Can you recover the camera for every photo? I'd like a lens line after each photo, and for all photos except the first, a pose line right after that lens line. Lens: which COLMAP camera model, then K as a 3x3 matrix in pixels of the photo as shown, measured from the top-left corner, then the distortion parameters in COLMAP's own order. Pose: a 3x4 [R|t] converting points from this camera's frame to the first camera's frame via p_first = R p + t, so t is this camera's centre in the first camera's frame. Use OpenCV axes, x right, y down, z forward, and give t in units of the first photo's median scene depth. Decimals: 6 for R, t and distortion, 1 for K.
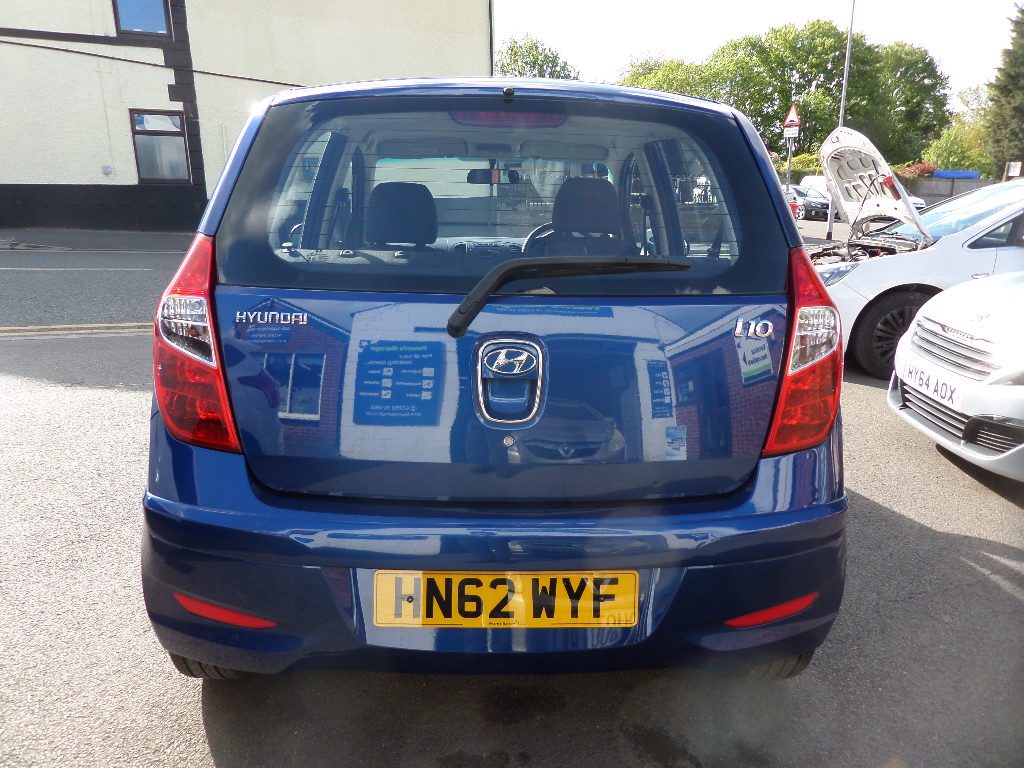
lens RADIAL K [[710.1, 0, 495.6], [0, 710.1, 378.7], [0, 0, 1]] dist [0.017524, 0.002163]
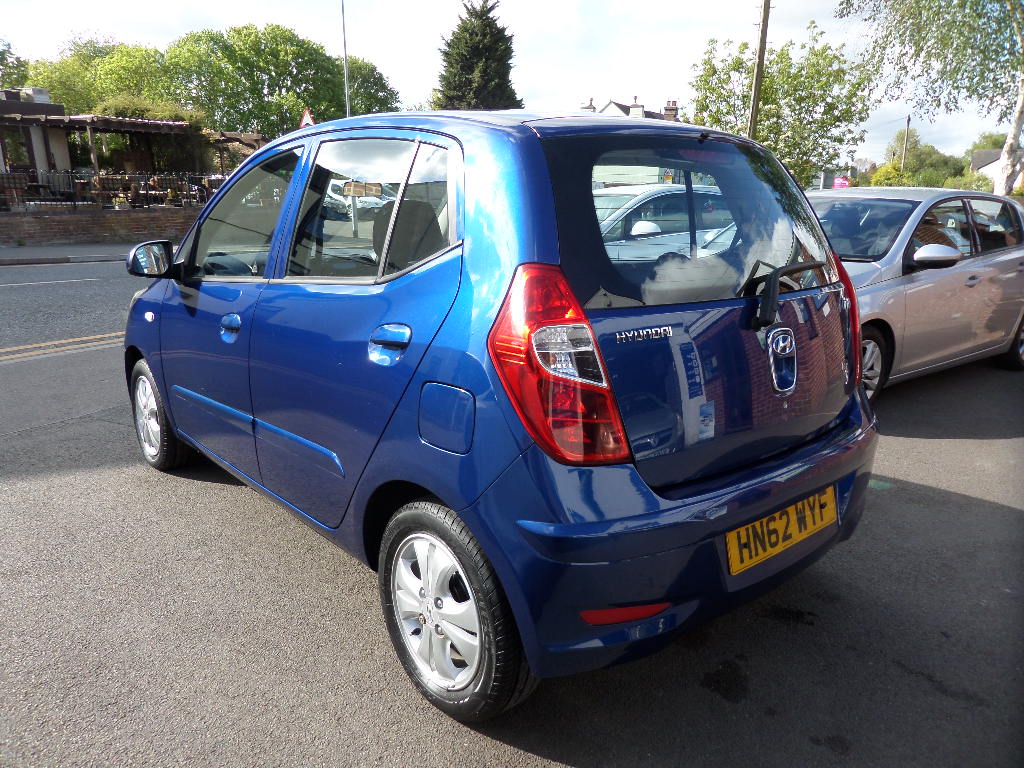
lens RADIAL K [[710.1, 0, 495.6], [0, 710.1, 378.7], [0, 0, 1]] dist [0.017524, 0.002163]
pose [[0.786989, -0.156873, 0.596690, -1.139229], [0.154813, 0.986404, 0.055144, -0.111432], [-0.597228, 0.048978, 0.800575, 0.252555]]
